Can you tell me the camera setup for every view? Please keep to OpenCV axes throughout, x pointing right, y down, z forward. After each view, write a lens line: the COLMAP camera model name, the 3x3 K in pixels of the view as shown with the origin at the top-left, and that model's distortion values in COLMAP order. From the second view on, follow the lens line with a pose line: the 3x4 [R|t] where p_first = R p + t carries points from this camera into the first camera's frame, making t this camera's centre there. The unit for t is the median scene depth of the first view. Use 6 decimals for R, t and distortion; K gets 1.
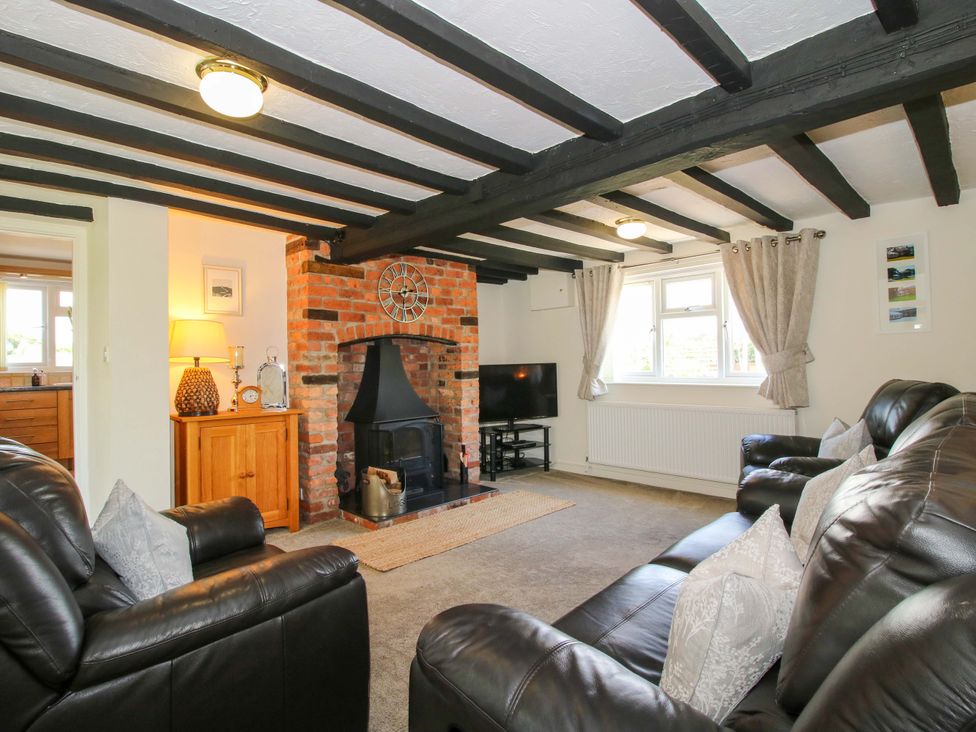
lens RADIAL K [[510.1, 0, 487.9], [0, 510.1, 367.0], [0, 0, 1]] dist [-0.009653, -0.004231]
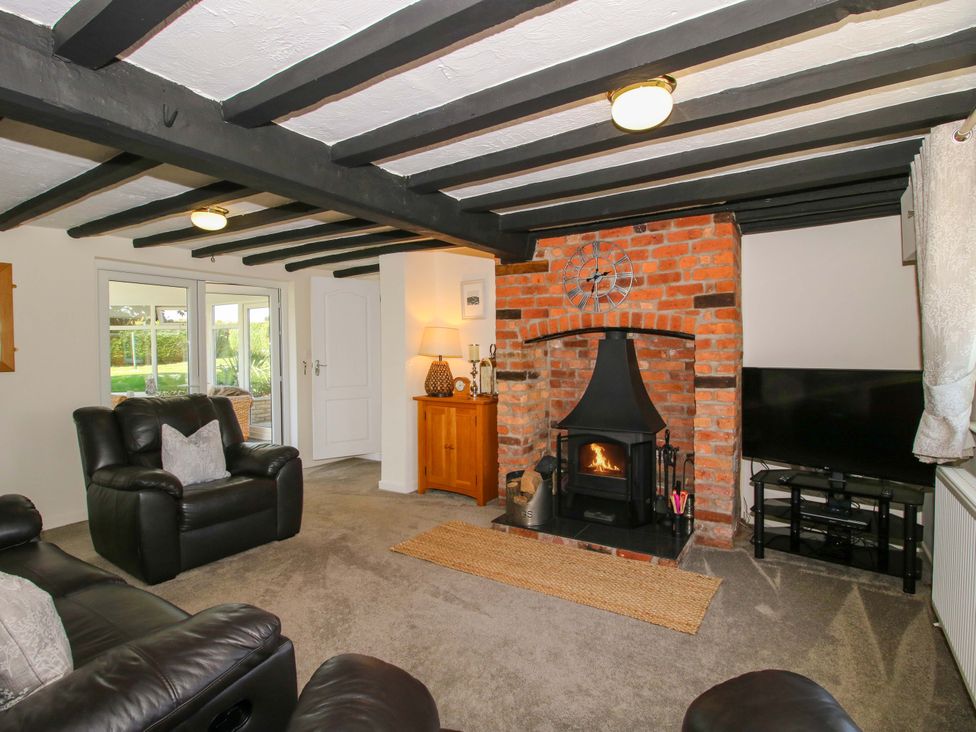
lens RADIAL K [[510.1, 0, 488.7], [0, 510.1, 364.8], [0, 0, 1]] dist [-0.009653, -0.004231]
pose [[0.212621, 0.051819, -0.975760, 0.654826], [0.000637, 0.998585, 0.053170, -0.050813], [0.977135, -0.011926, 0.212287, 0.689303]]
